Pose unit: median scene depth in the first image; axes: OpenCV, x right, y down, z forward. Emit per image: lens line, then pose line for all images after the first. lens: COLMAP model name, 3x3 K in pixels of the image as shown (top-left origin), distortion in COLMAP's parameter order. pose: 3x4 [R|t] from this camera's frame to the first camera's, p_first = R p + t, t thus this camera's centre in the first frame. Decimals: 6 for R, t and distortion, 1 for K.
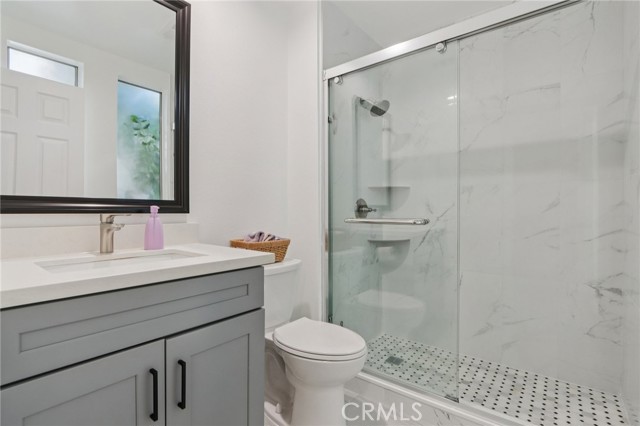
lens RADIAL K [[298.7, 0, 322.0], [0, 298.7, 216.9], [0, 0, 1]] dist [-0.004091, -0.000985]
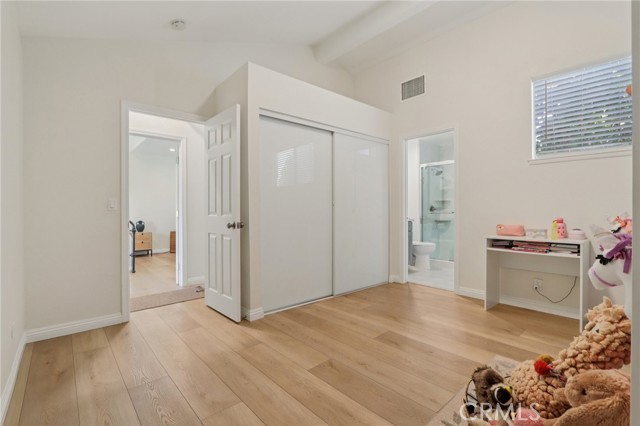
lens RADIAL K [[298.7, 0, 319.5], [0, 298.7, 214.4], [0, 0, 1]] dist [-0.004091, -0.000985]
pose [[0.984213, -0.004312, -0.176933, -0.405937], [0.008670, 0.999678, 0.023868, -0.052013], [0.176774, -0.025025, 0.983933, -1.913138]]
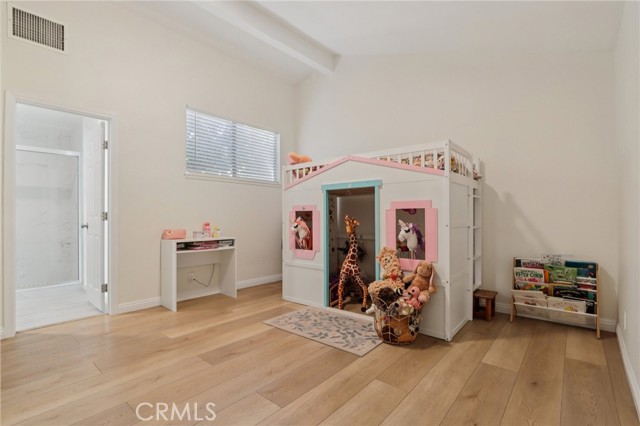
lens RADIAL K [[298.7, 0, 322.6], [0, 298.7, 216.4], [0, 0, 1]] dist [-0.004091, -0.000985]
pose [[0.036015, -0.003284, 0.999346, -1.344527], [-0.012413, 0.999916, 0.003733, -0.043797], [-0.999274, -0.012540, 0.035972, -1.167417]]
